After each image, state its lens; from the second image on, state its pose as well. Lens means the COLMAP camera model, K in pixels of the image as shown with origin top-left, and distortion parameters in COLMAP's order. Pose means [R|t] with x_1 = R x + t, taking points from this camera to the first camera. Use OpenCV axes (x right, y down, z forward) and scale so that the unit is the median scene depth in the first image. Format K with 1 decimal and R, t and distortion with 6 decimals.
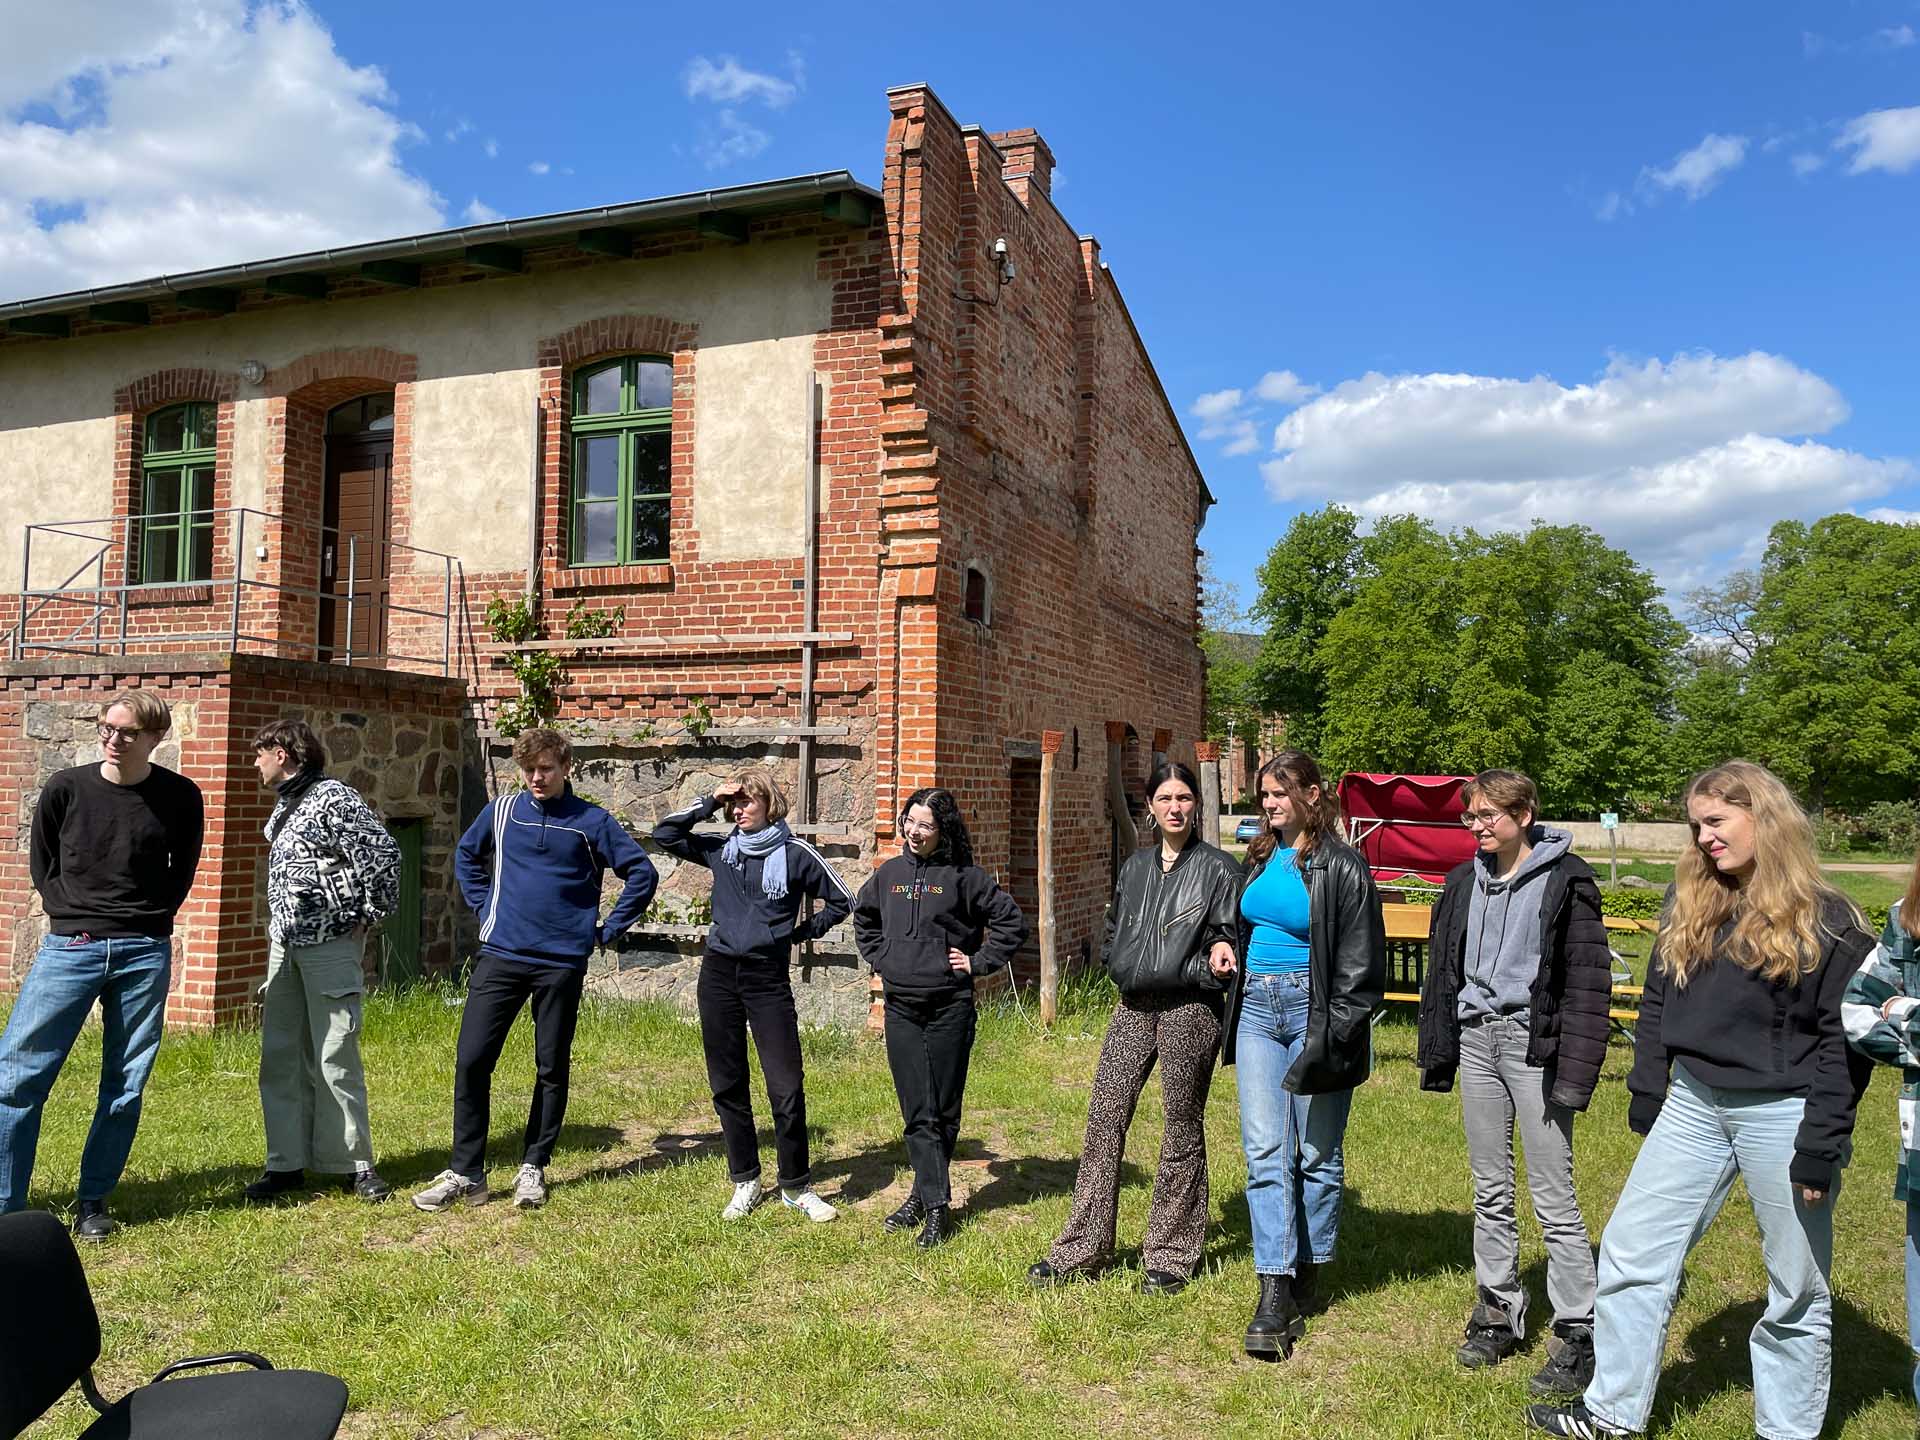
lens RADIAL K [[1472.0, 0, 972.3], [0, 1472.0, 714.4], [0, 0, 1]] dist [0.108531, -0.125094]
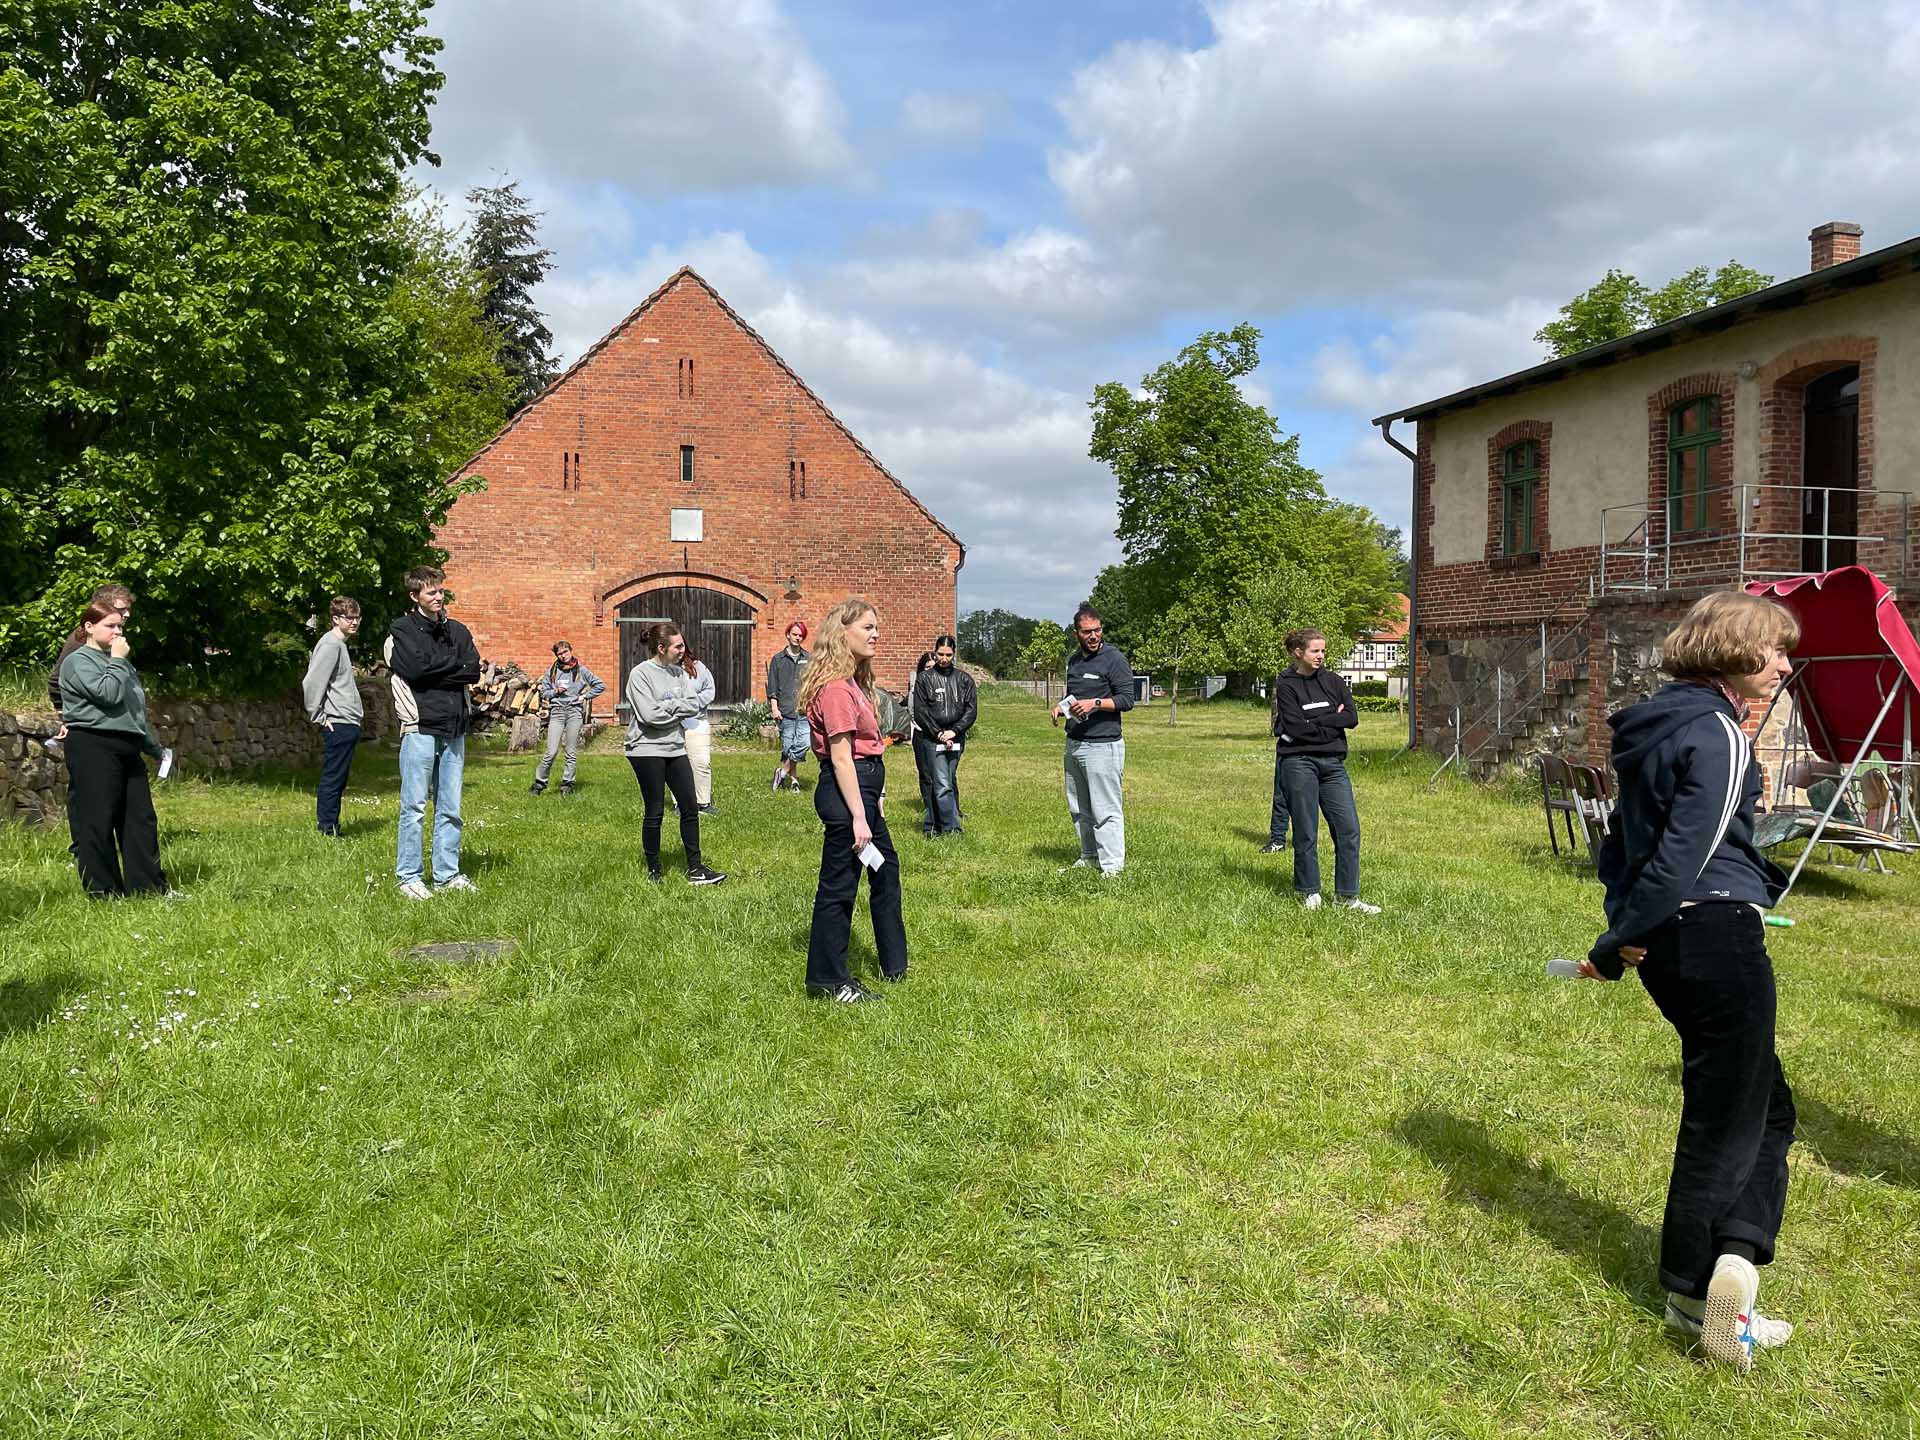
lens RADIAL K [[1472.0, 0, 972.3], [0, 1472.0, 714.4], [0, 0, 1]] dist [0.108531, -0.125094]
pose [[0.600491, 0.007185, -0.799599, 0.189606], [0.051523, 0.997534, 0.047658, -0.019124], [0.797970, -0.069816, 0.598640, -0.395211]]
